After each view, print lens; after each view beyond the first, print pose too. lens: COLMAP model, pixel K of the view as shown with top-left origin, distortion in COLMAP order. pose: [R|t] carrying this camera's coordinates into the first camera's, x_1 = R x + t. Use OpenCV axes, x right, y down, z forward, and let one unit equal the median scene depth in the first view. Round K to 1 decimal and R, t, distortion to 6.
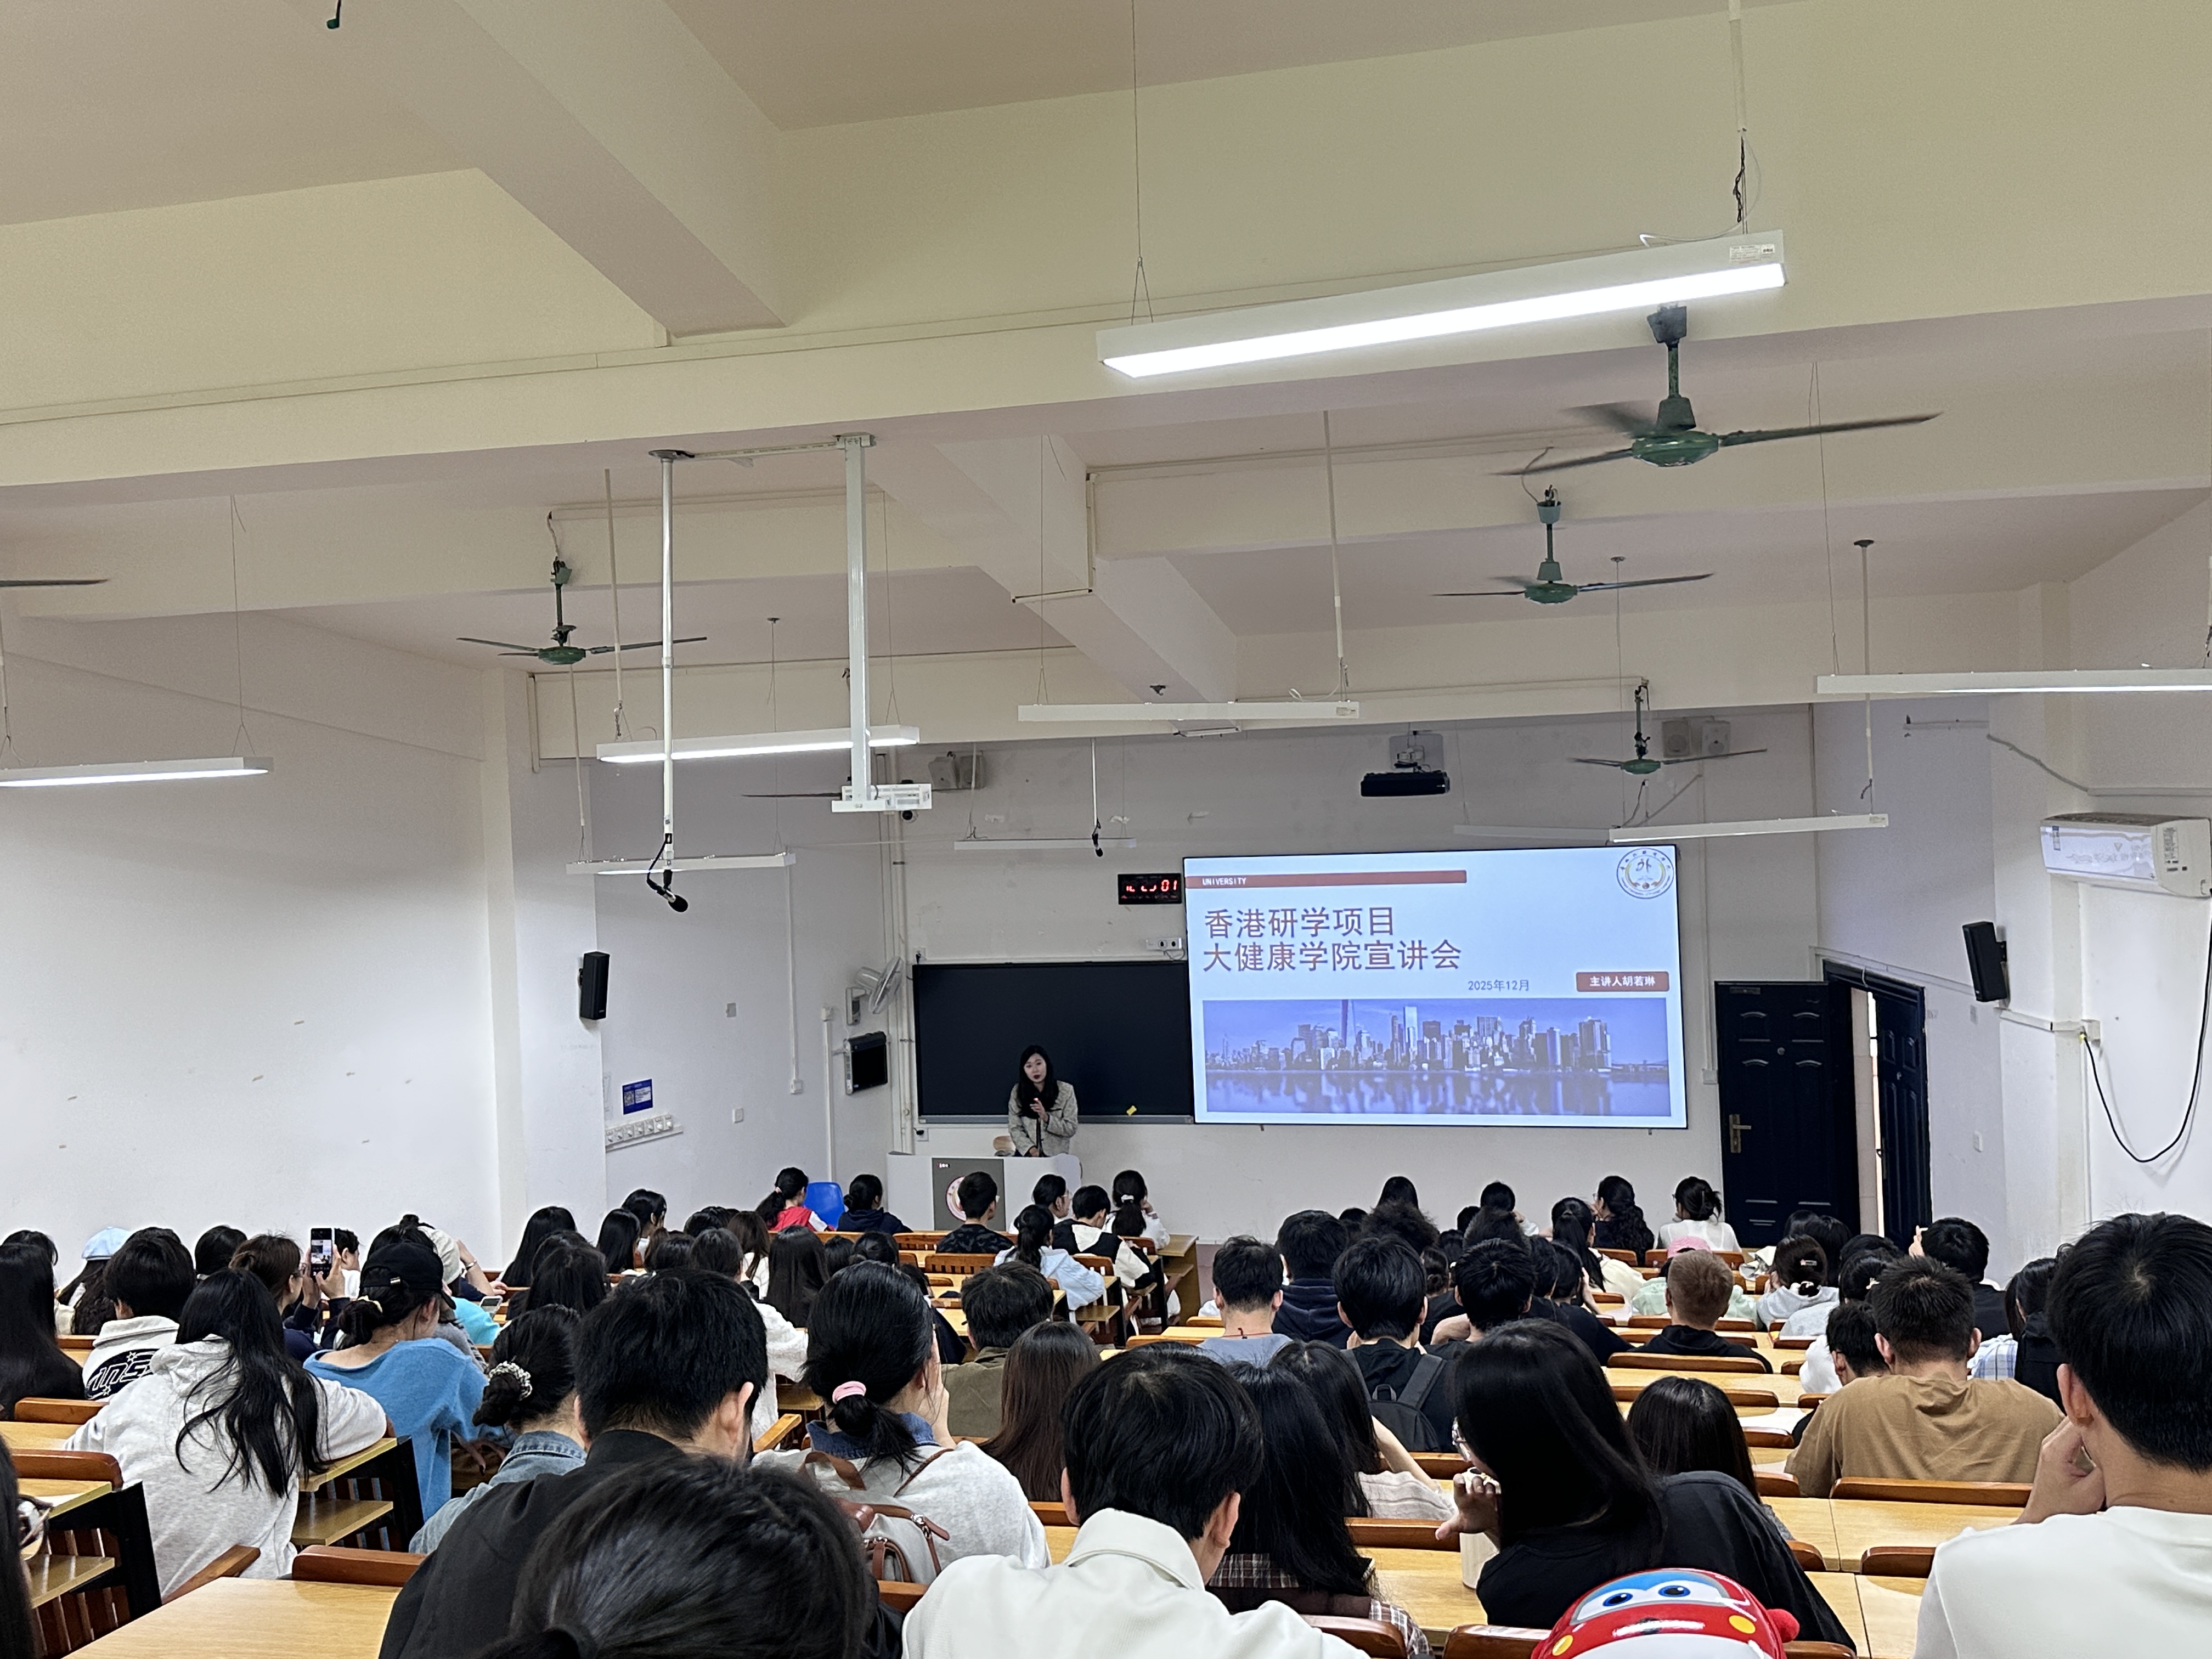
lens RADIAL K [[2180.4, 0, 1106.0], [0, 2180.4, 829.5], [0, 0, 1]] dist [0.202568, -0.369204]
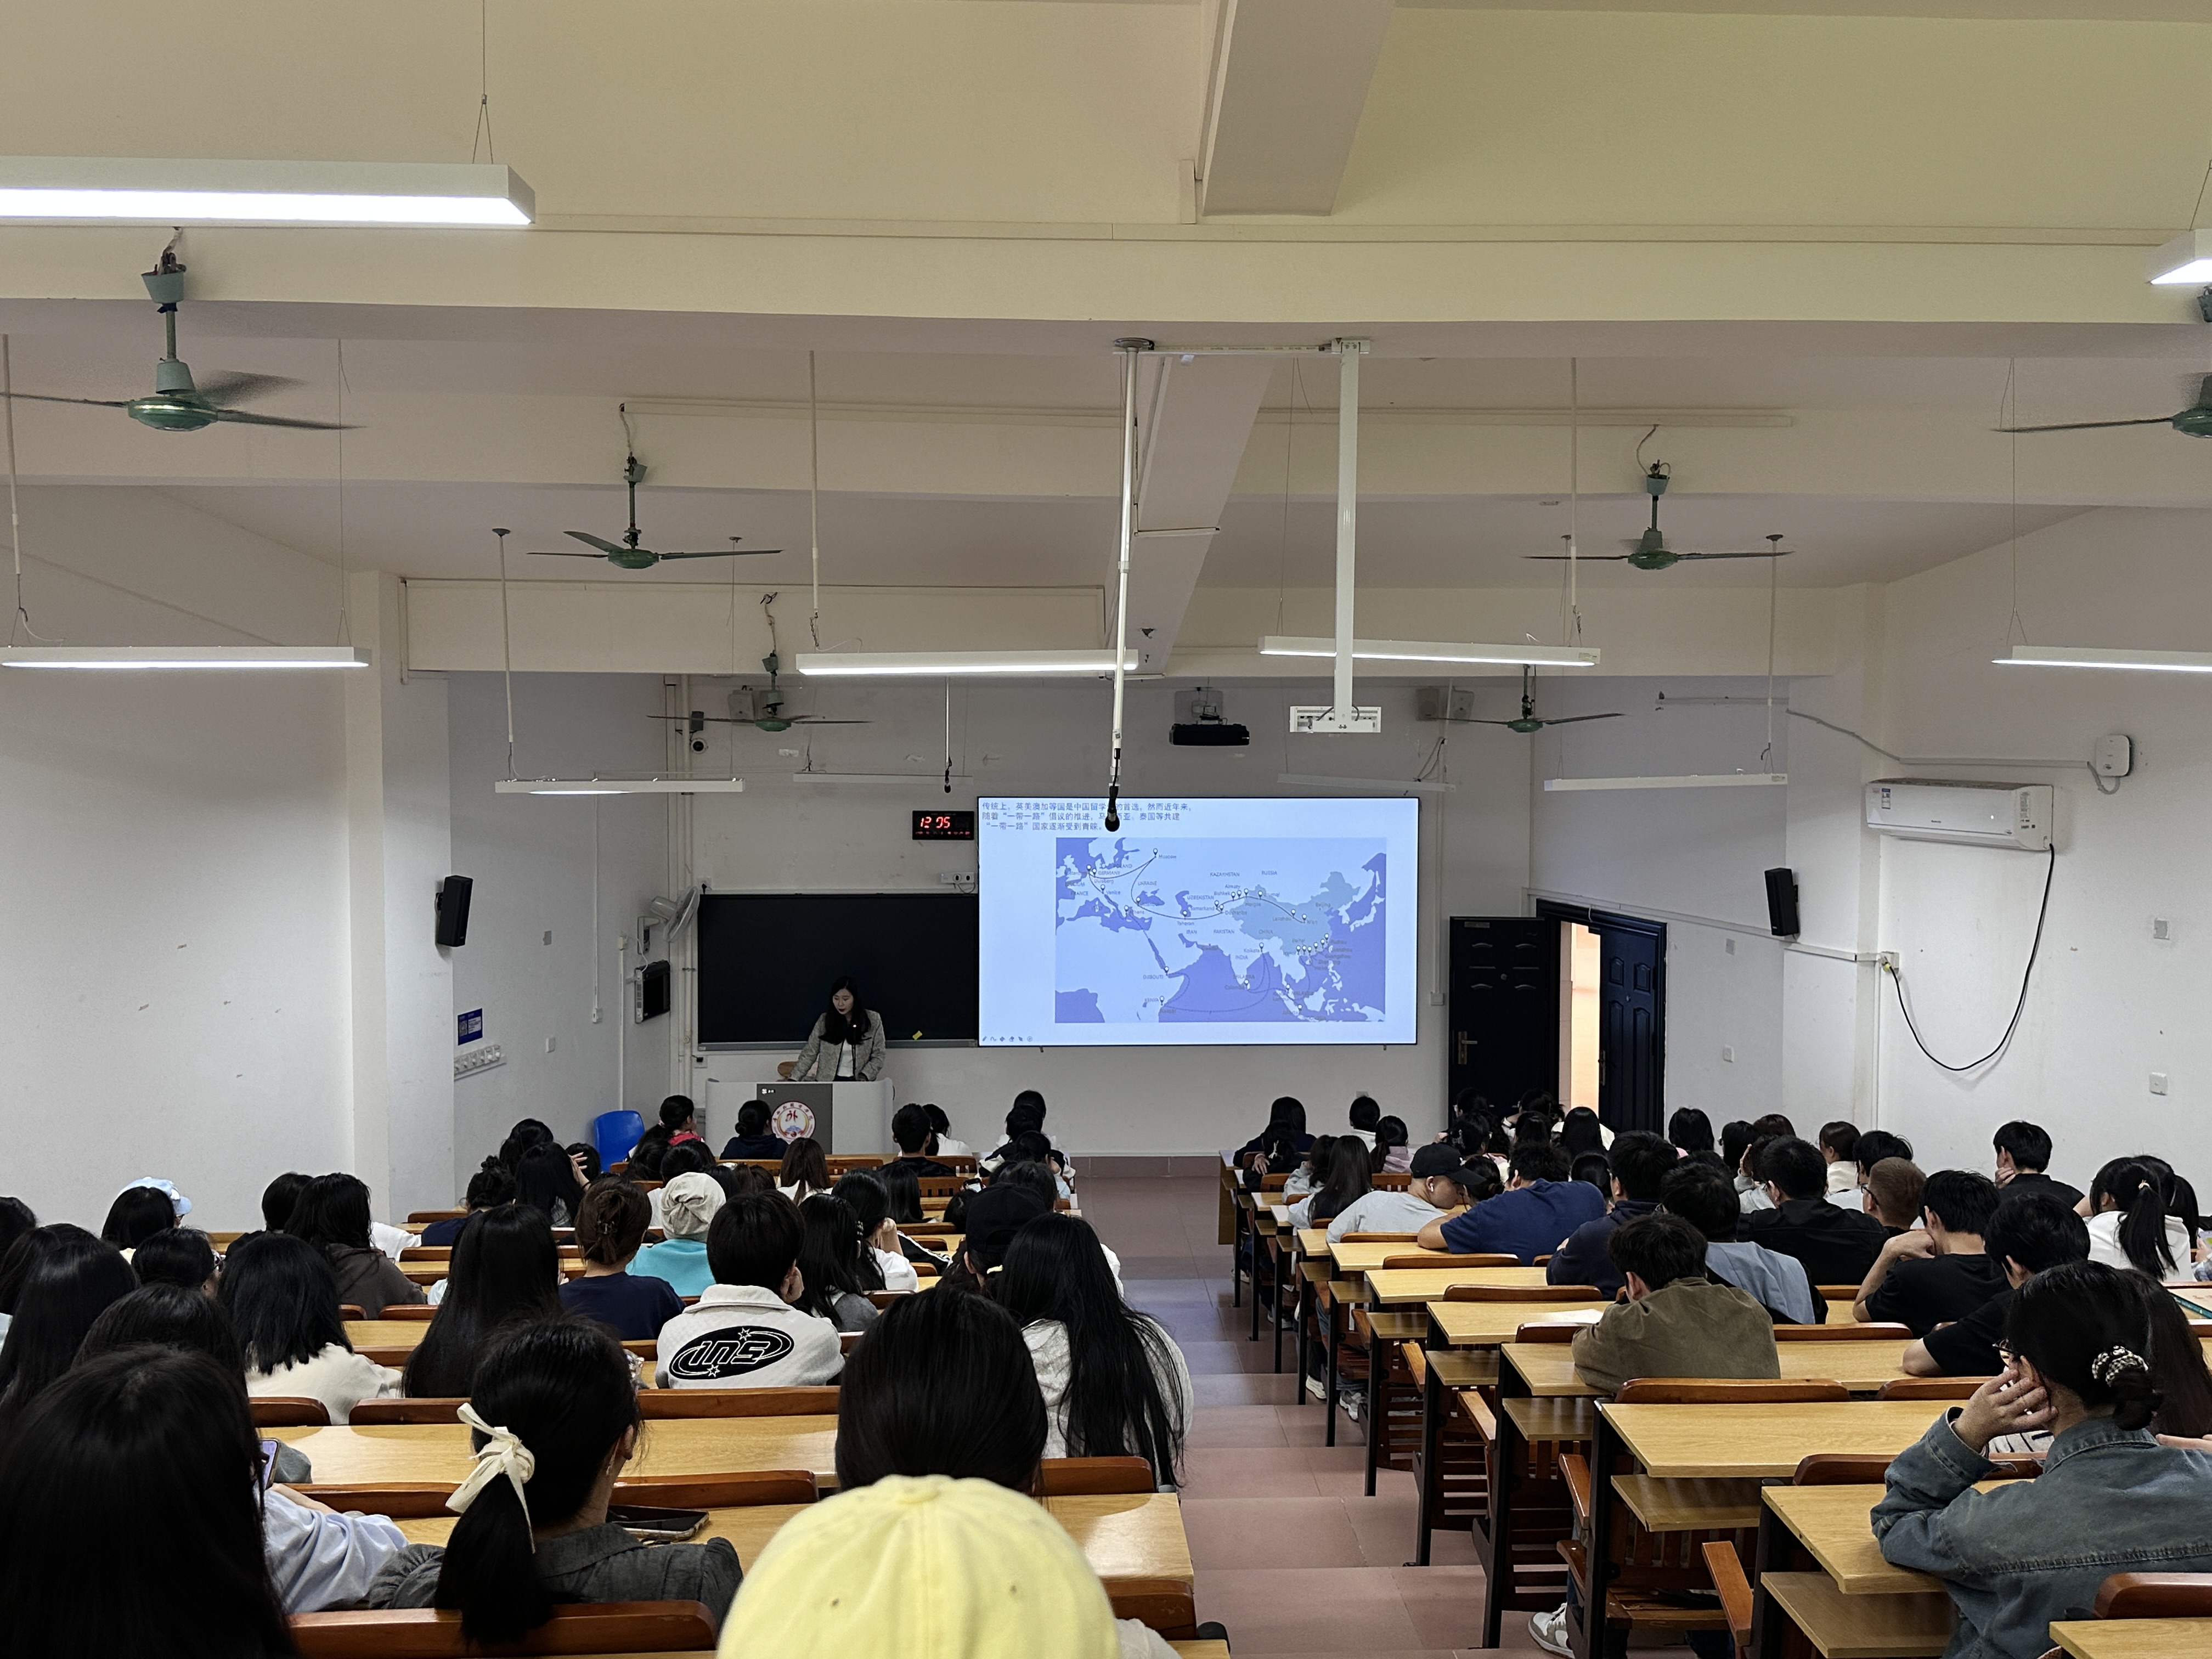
lens RADIAL K [[1929.0, 0, 1106.0], [0, 1929.0, 829.5], [0, 0, 1]] dist [0.128664, -0.002310]
pose [[0.949156, 0.023652, 0.313917, -0.214842], [-0.031283, 0.999324, 0.019294, 0.009580], [-0.313248, -0.028133, 0.949254, 0.099722]]
